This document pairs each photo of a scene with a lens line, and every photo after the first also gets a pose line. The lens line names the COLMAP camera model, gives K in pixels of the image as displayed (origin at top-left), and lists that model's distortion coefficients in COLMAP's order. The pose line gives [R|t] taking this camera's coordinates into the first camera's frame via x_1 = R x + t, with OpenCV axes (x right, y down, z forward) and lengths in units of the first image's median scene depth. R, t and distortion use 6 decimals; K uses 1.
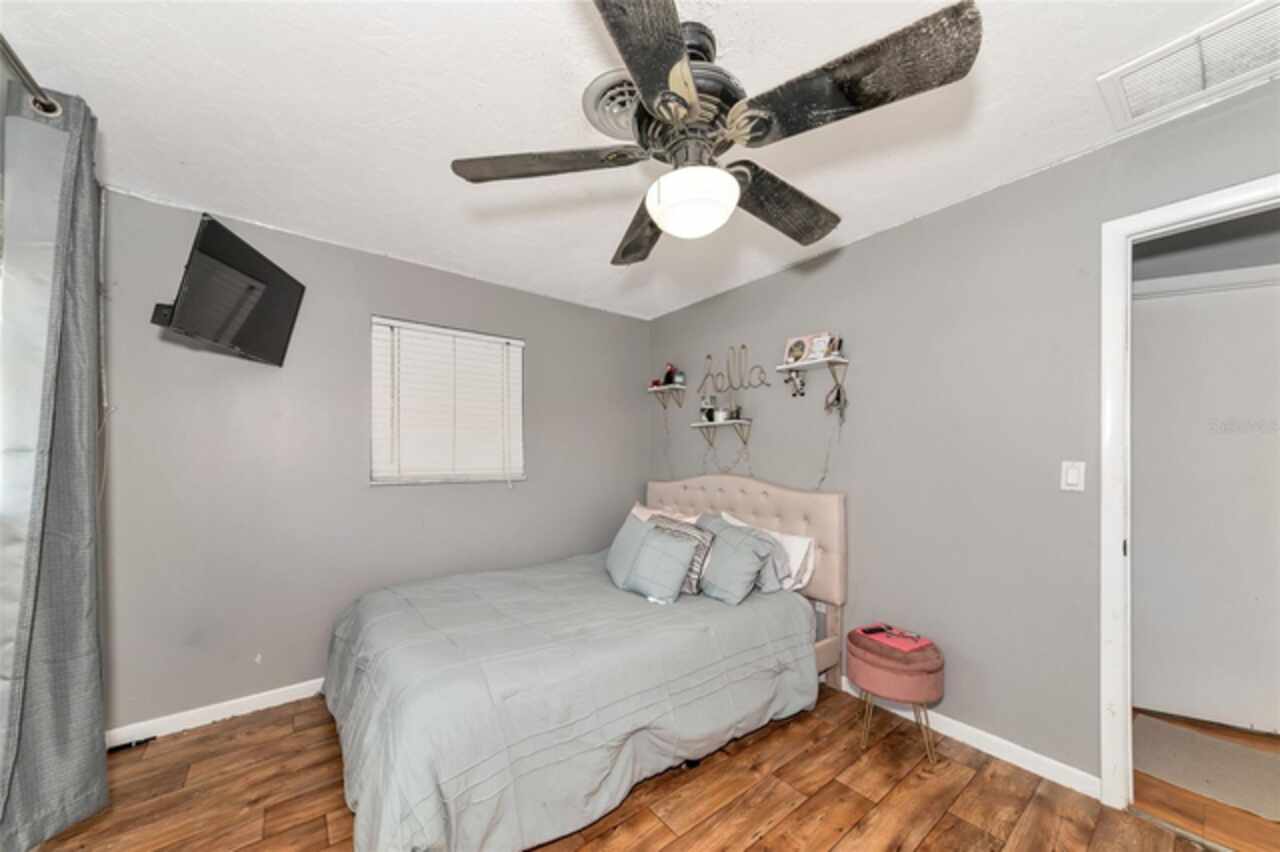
lens RADIAL K [[445.7, 0, 640.4], [0, 445.7, 458.1], [0, 0, 1]] dist [0.000224, -0.000028]
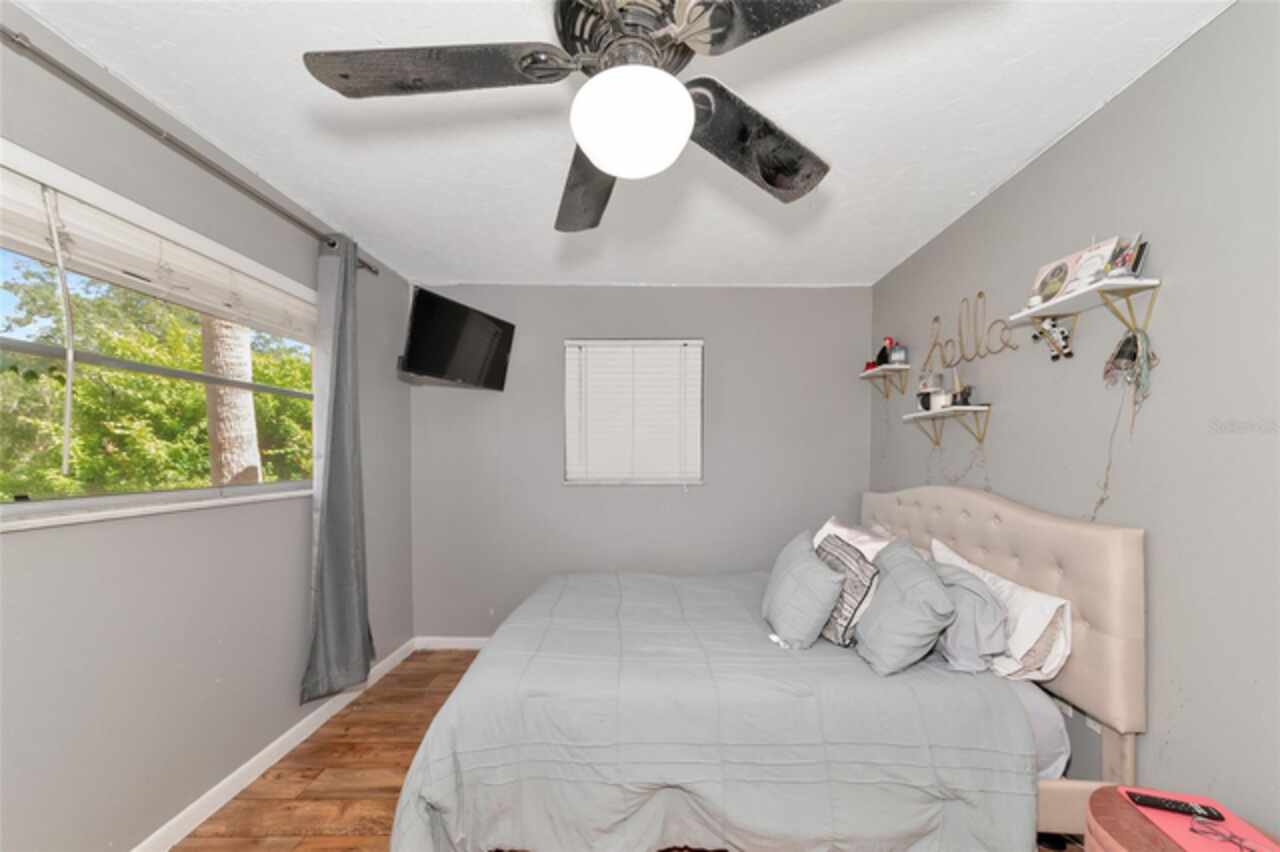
lens RADIAL K [[453.0, 0, 640.7], [0, 453.0, 466.5], [0, 0, 1]] dist [-0.001345, -0.000041]
pose [[0.791501, 0.008781, -0.611105, 0.281886], [-0.000747, 0.999910, 0.013401, -0.003184], [0.611168, -0.010150, 0.791436, 0.176810]]
